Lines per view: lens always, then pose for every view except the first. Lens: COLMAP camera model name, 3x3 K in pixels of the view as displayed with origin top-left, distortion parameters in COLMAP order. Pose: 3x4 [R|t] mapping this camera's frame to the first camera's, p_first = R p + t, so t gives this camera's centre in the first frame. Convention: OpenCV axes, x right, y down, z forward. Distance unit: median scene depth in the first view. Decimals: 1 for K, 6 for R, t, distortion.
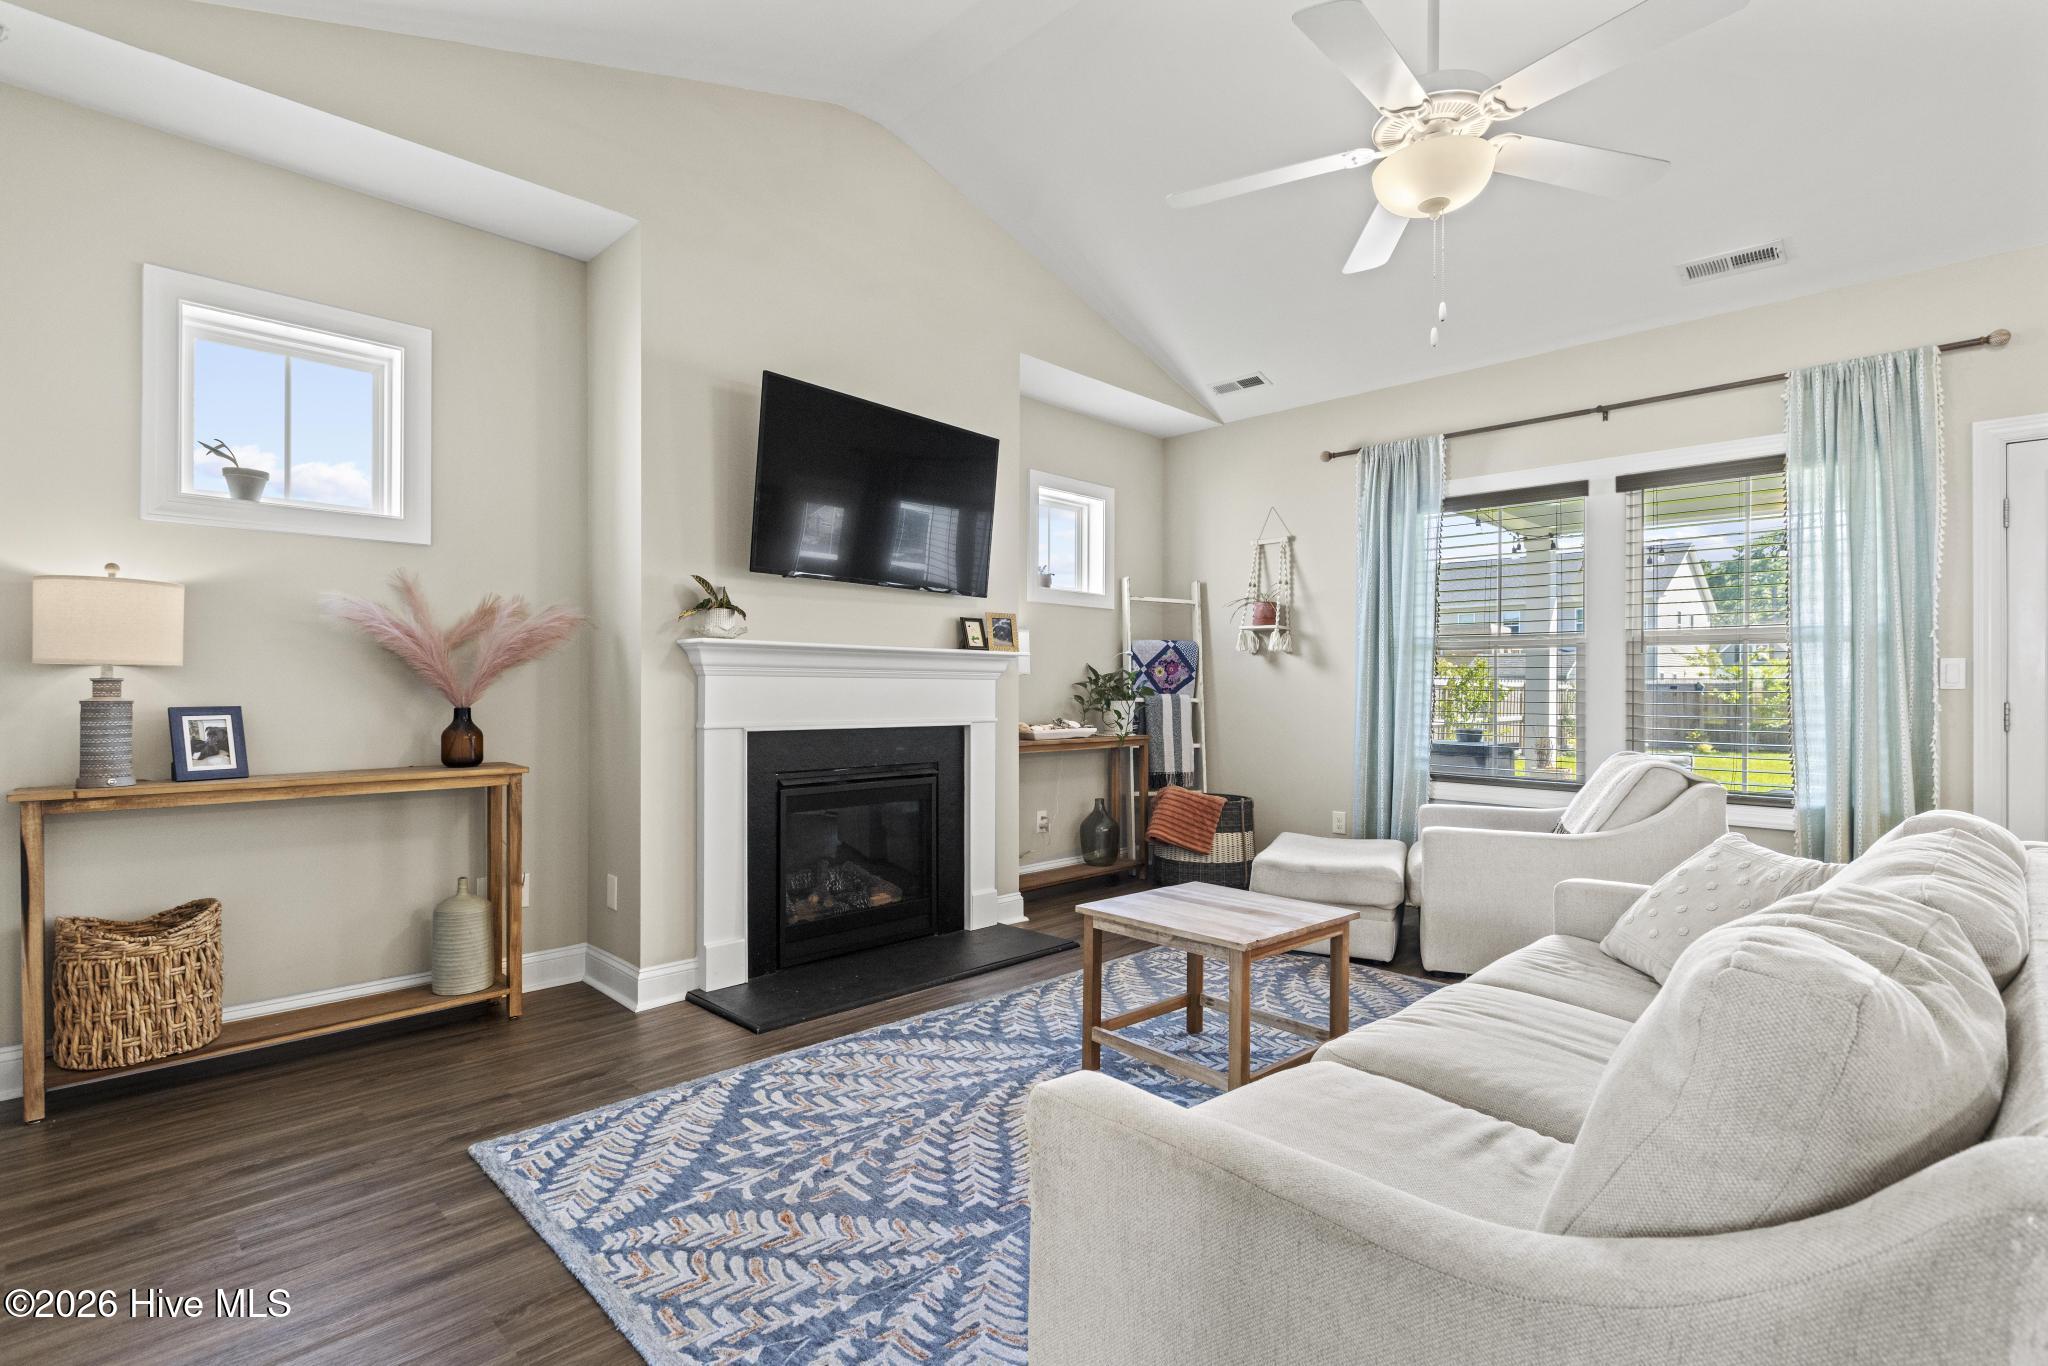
lens RADIAL K [[956.4, 0, 1017.0], [0, 956.4, 684.4], [0, 0, 1]] dist [0.003684, -0.000271]
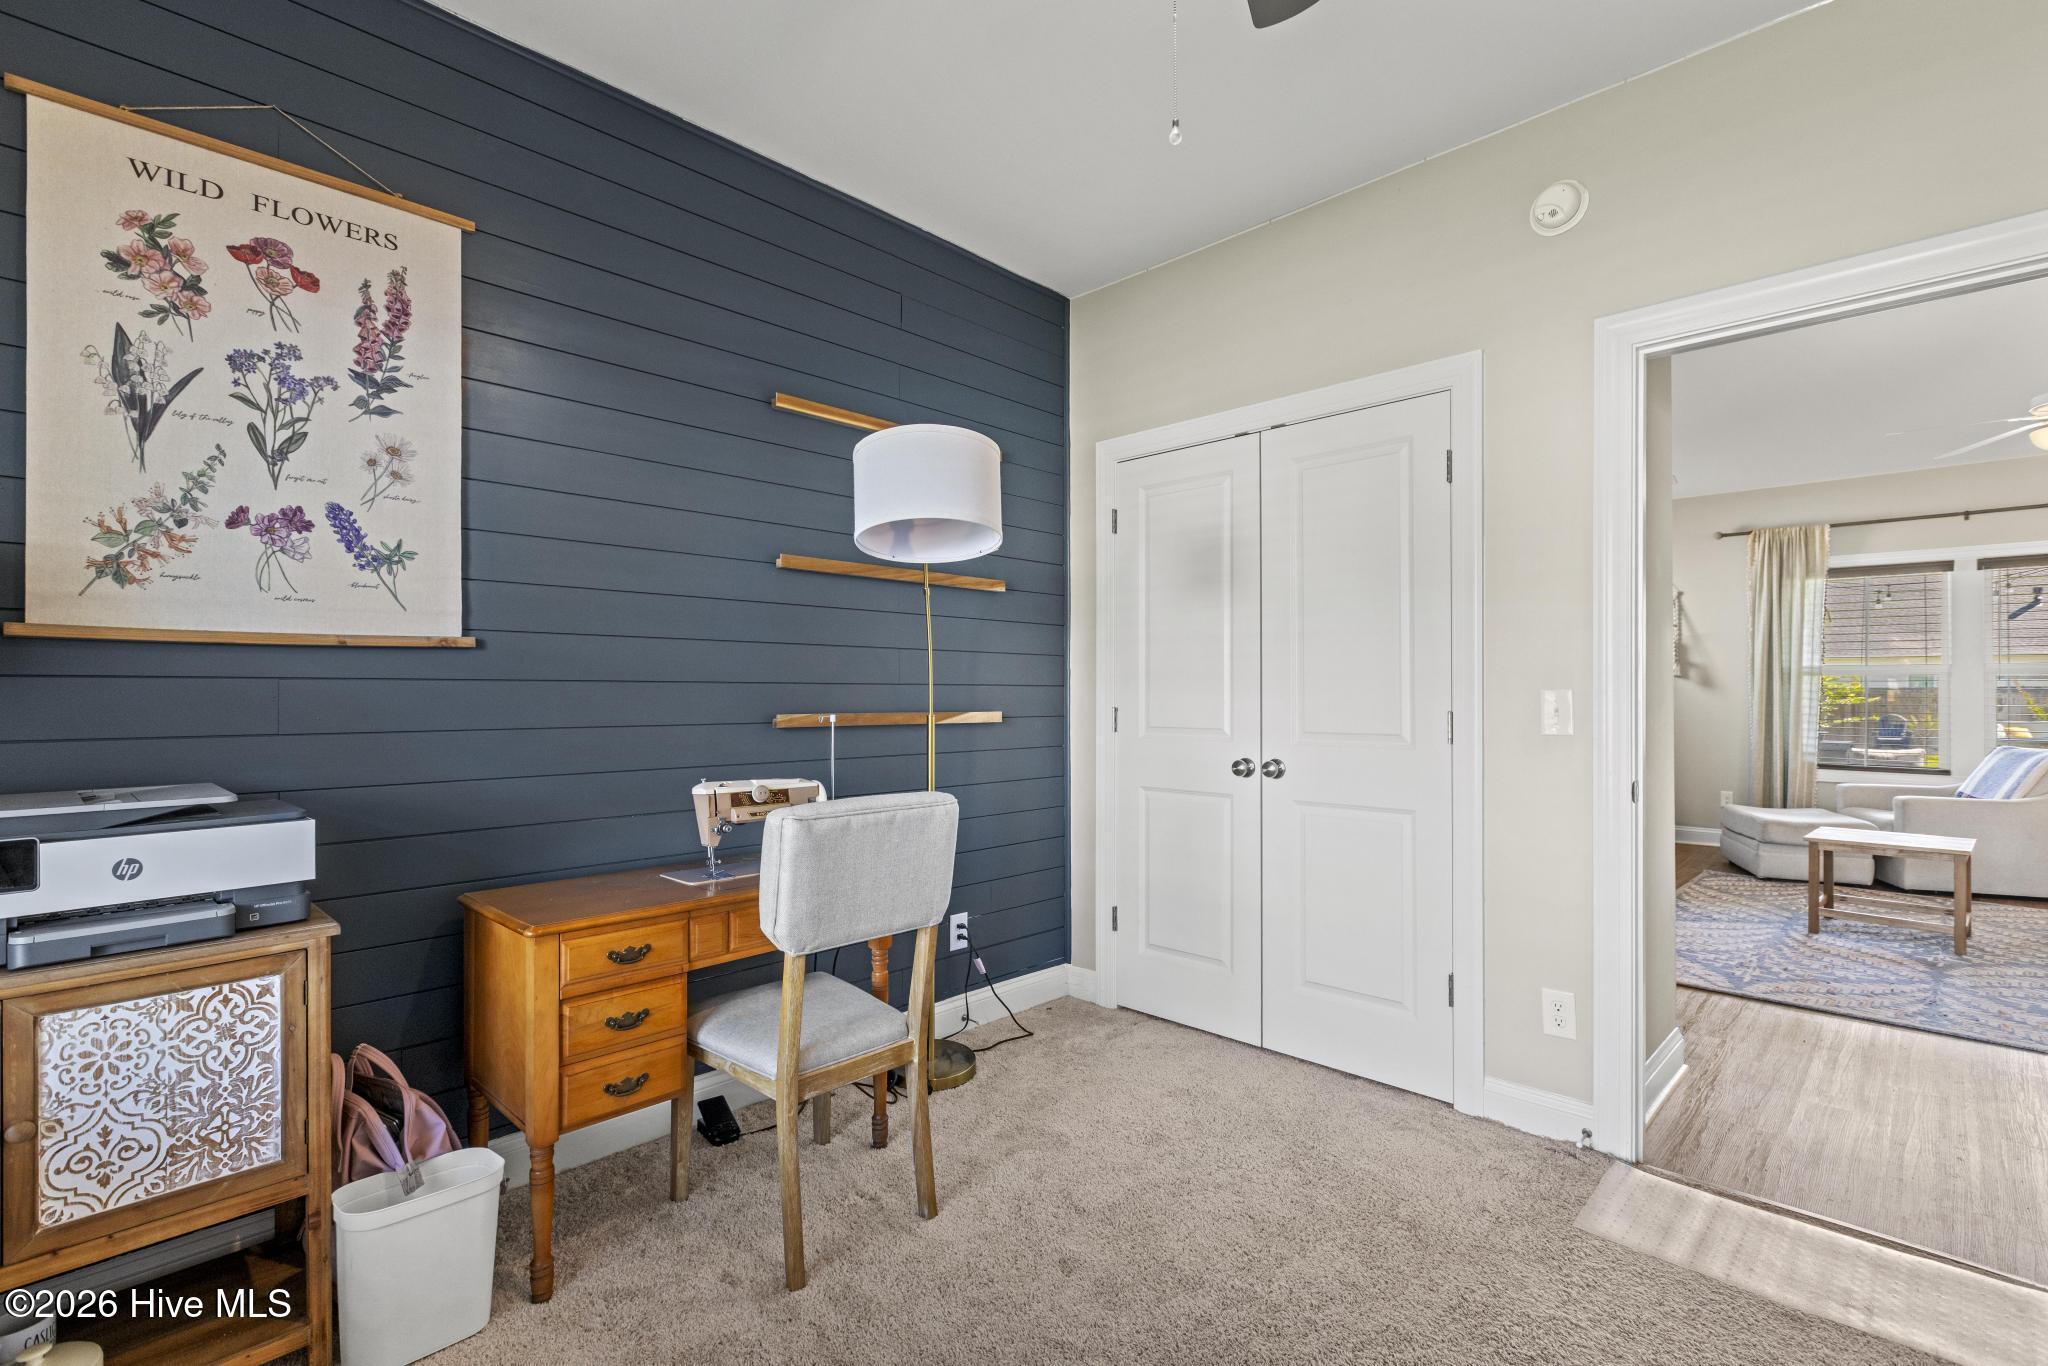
lens RADIAL K [[921.0, 0, 1036.9], [0, 921.0, 687.3], [0, 0, 1]] dist [0.003256, 0.000066]
pose [[0.999918, -0.006317, 0.011170, -0.742727], [0.006354, 0.999975, -0.003240, -0.022387], [-0.011149, 0.003311, 0.999932, -0.355054]]
